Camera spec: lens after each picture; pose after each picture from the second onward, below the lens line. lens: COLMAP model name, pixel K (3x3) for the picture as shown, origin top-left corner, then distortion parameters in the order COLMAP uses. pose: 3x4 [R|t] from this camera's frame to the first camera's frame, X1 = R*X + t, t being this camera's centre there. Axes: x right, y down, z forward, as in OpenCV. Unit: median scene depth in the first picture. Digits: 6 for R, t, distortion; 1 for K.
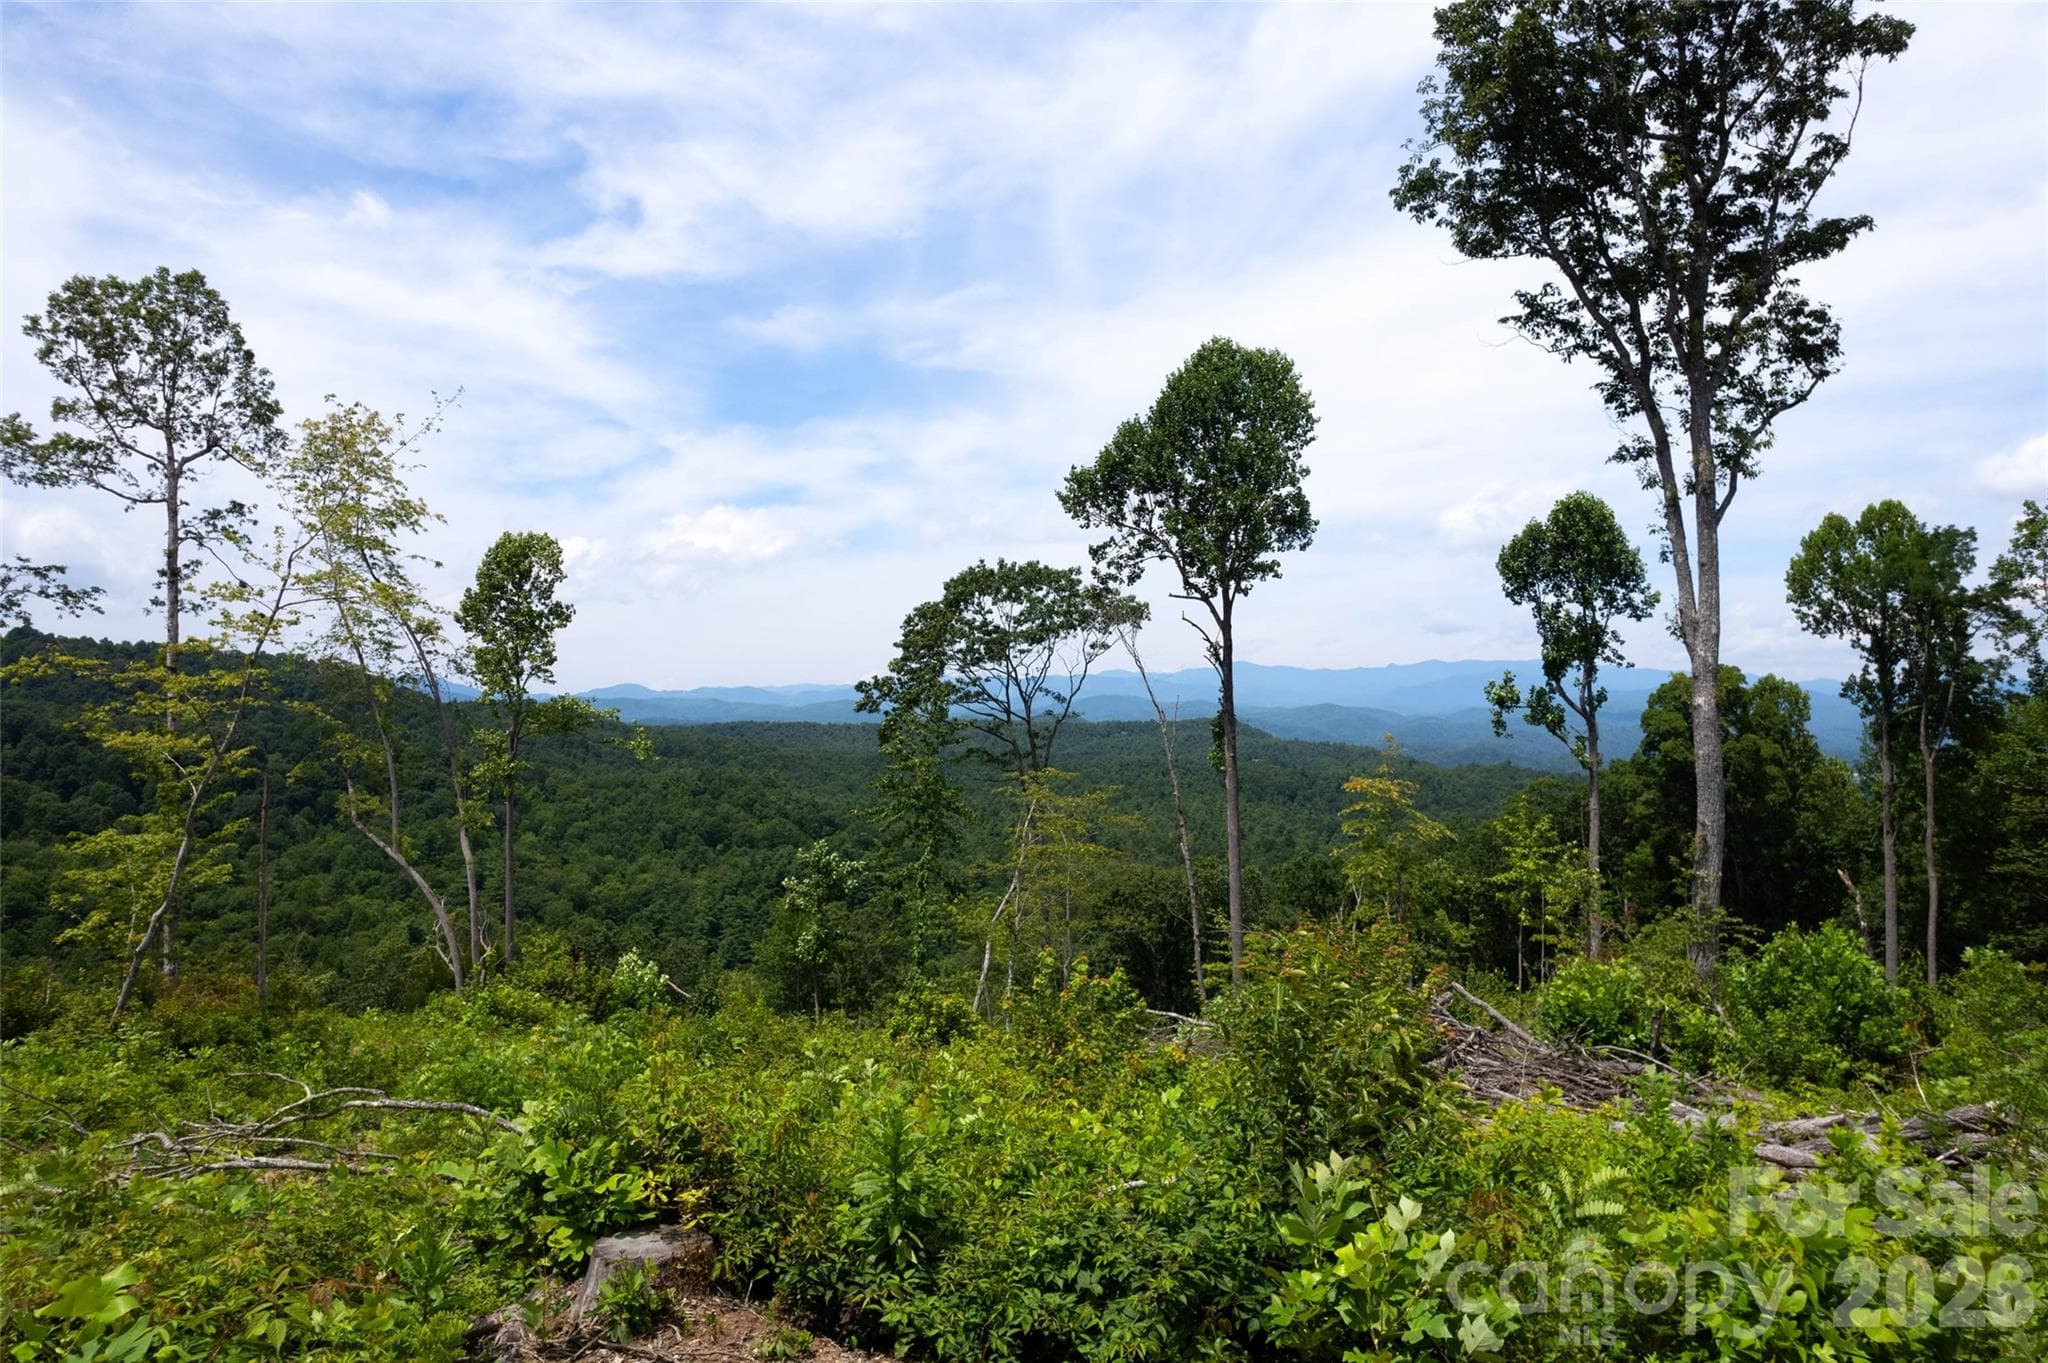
lens RADIAL K [[1267.9, 0, 1029.0], [0, 1267.9, 682.7], [0, 0, 1]] dist [-0.025227, 0.015664]
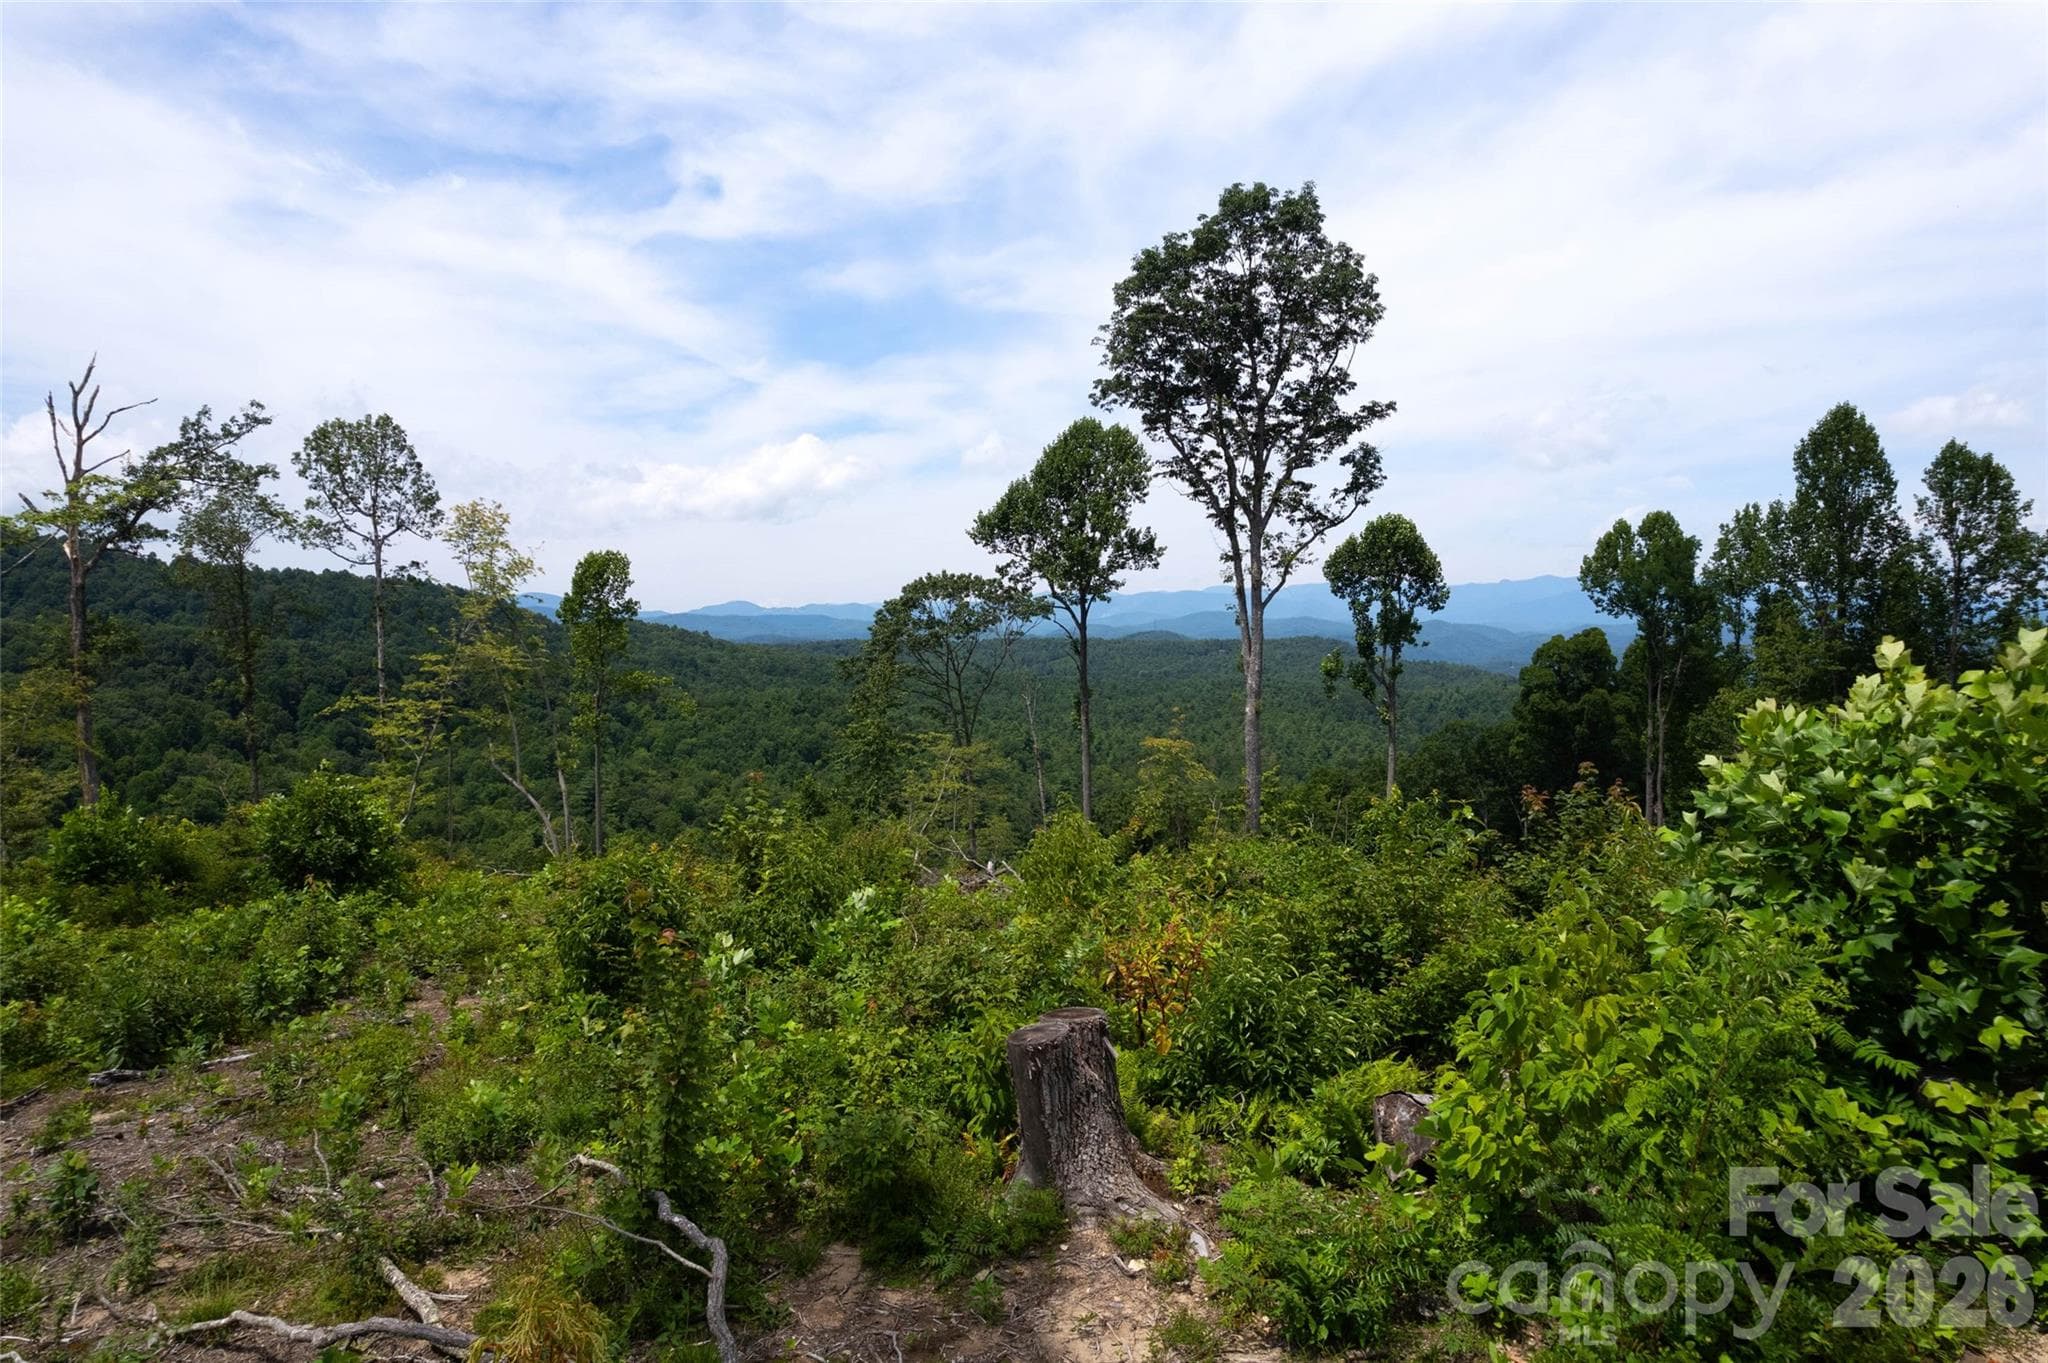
lens RADIAL K [[1267.9, 0, 1035.3], [0, 1267.9, 675.0], [0, 0, 1]] dist [-0.025227, 0.015664]
pose [[0.997049, 0.003896, -0.076667, 0.194611], [0.000670, 0.998232, 0.059433, -0.070032], [0.076763, -0.059309, 0.995284, -0.382858]]
